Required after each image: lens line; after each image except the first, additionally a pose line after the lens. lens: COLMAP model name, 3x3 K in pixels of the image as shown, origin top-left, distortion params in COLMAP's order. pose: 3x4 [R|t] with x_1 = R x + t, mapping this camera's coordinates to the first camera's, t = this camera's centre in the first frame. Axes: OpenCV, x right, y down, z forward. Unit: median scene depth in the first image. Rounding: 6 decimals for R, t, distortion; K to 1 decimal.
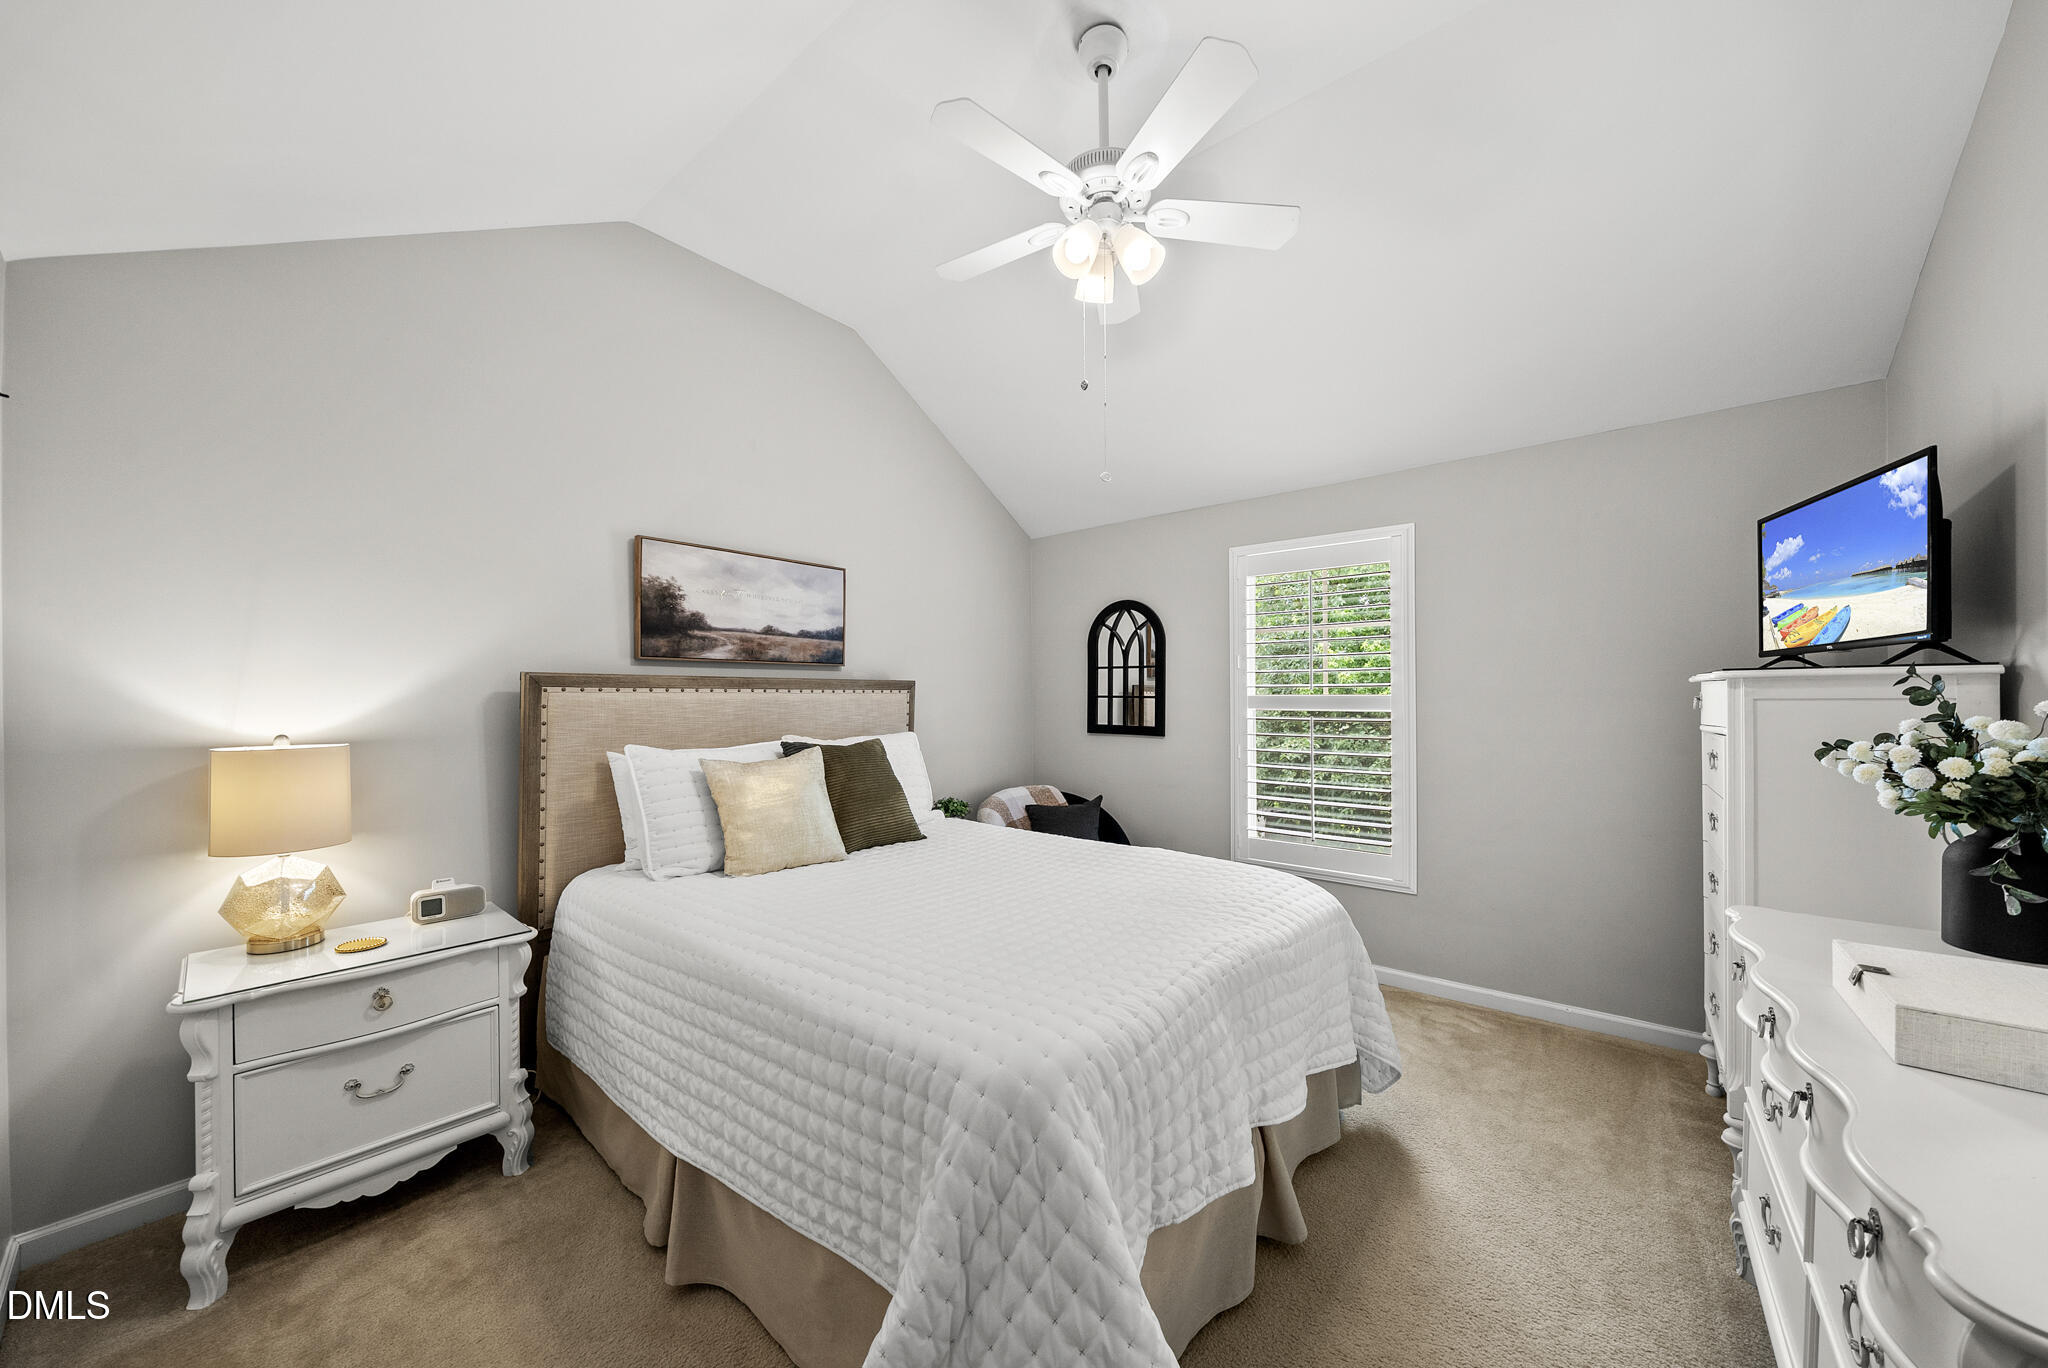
lens RADIAL K [[696.5, 0, 1024.0], [0, 696.5, 684.0], [0, 0, 1]] dist [-0.007417, -0.000068]
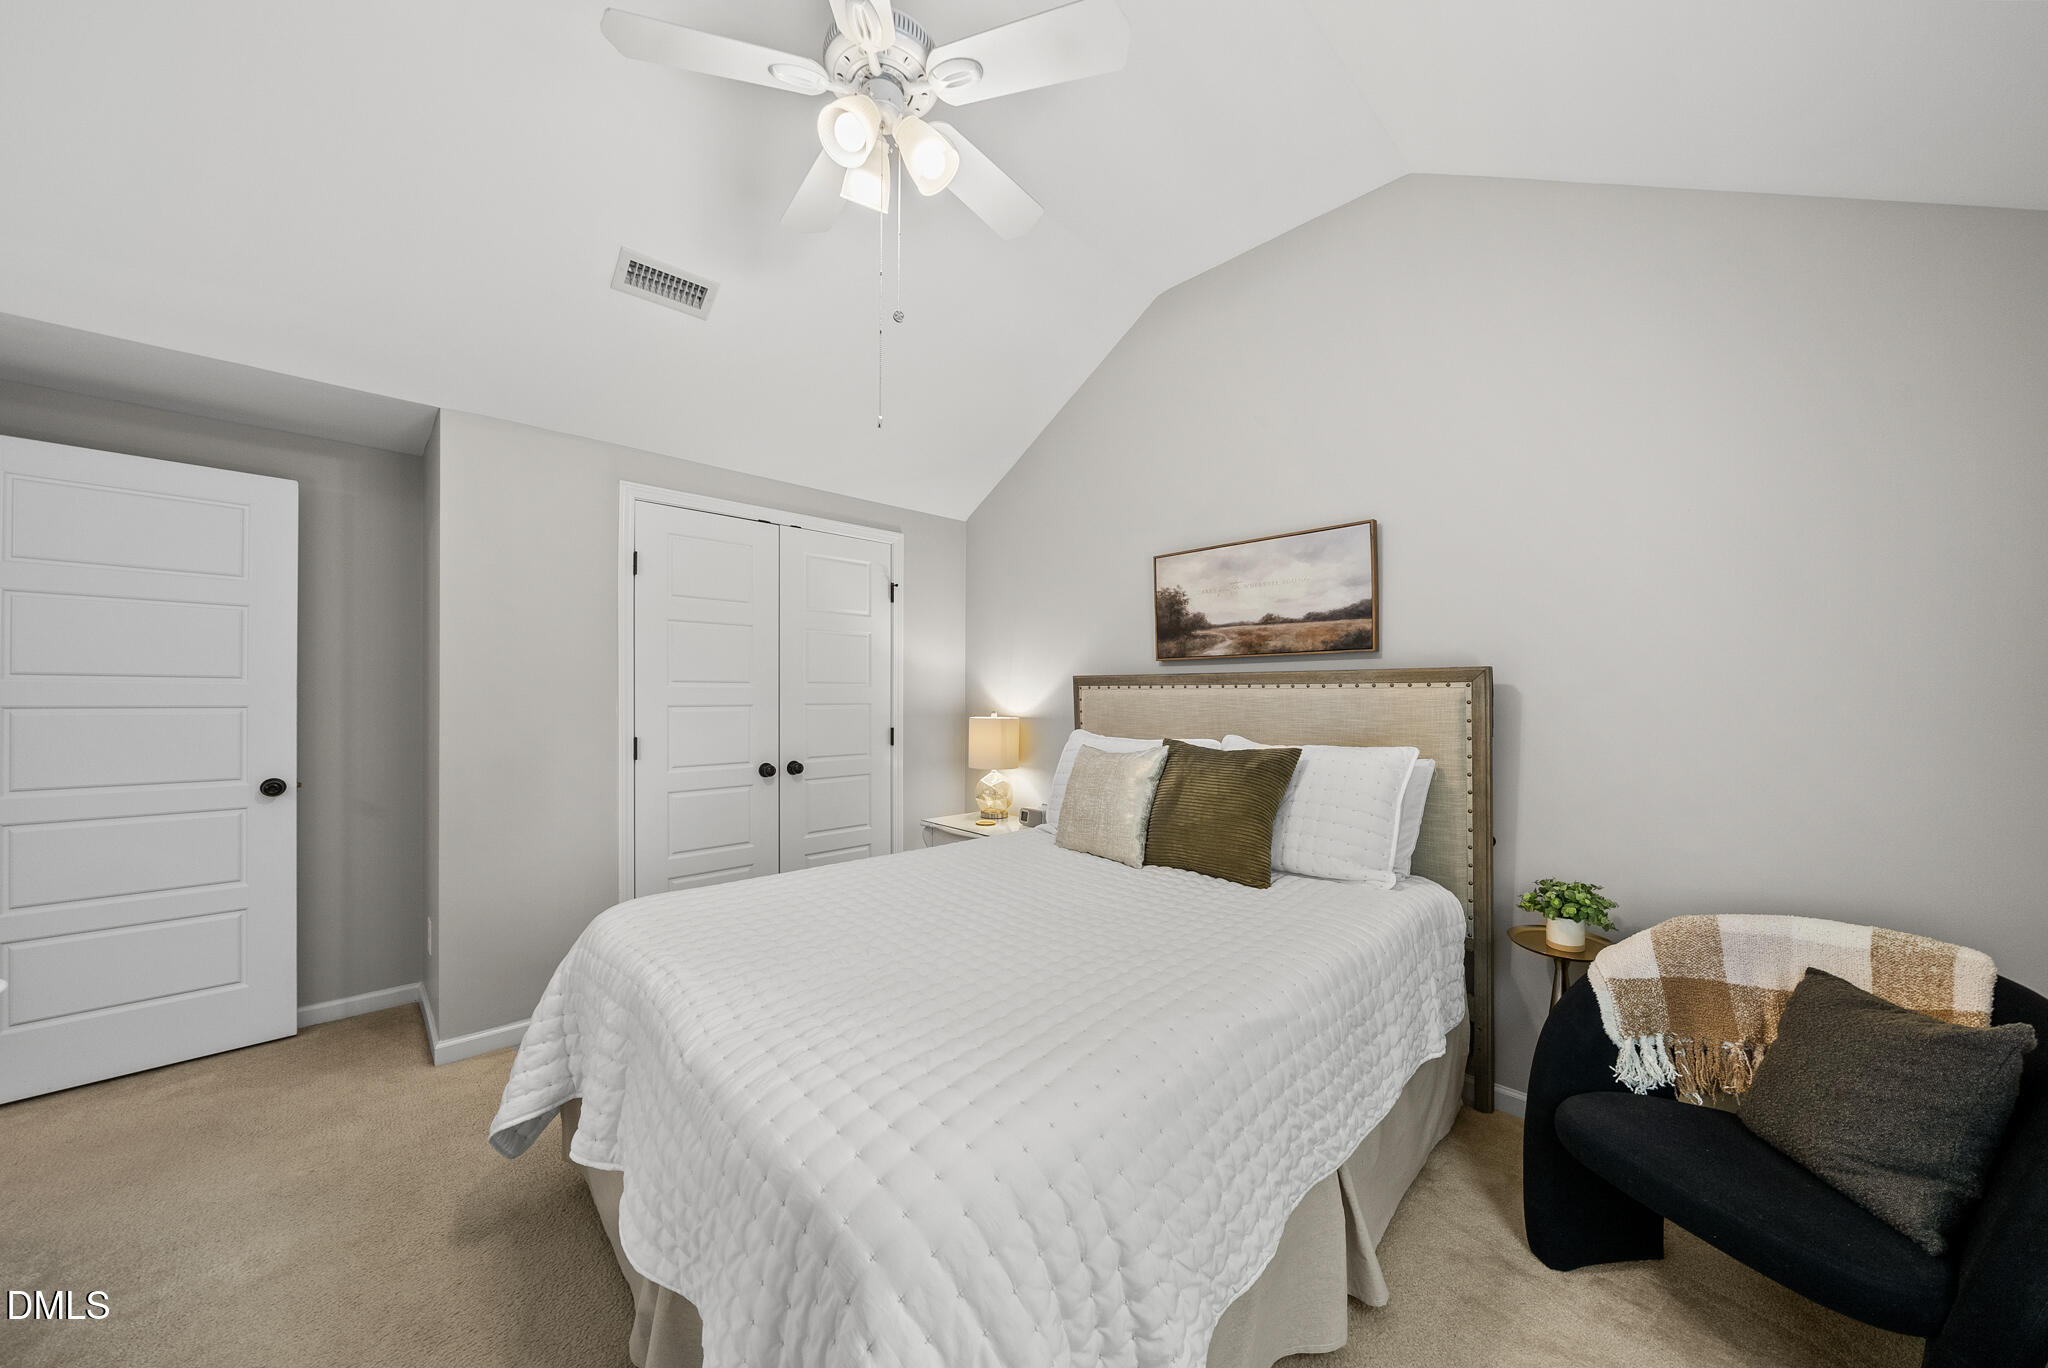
lens RADIAL K [[696.5, 0, 1024.0], [0, 696.5, 684.0], [0, 0, 1]] dist [-0.007417, -0.000068]
pose [[-0.098550, -0.010898, -0.995072, 0.588025], [0.018034, 0.999756, -0.012735, 0.013195], [0.994969, -0.019201, -0.098330, 0.807850]]
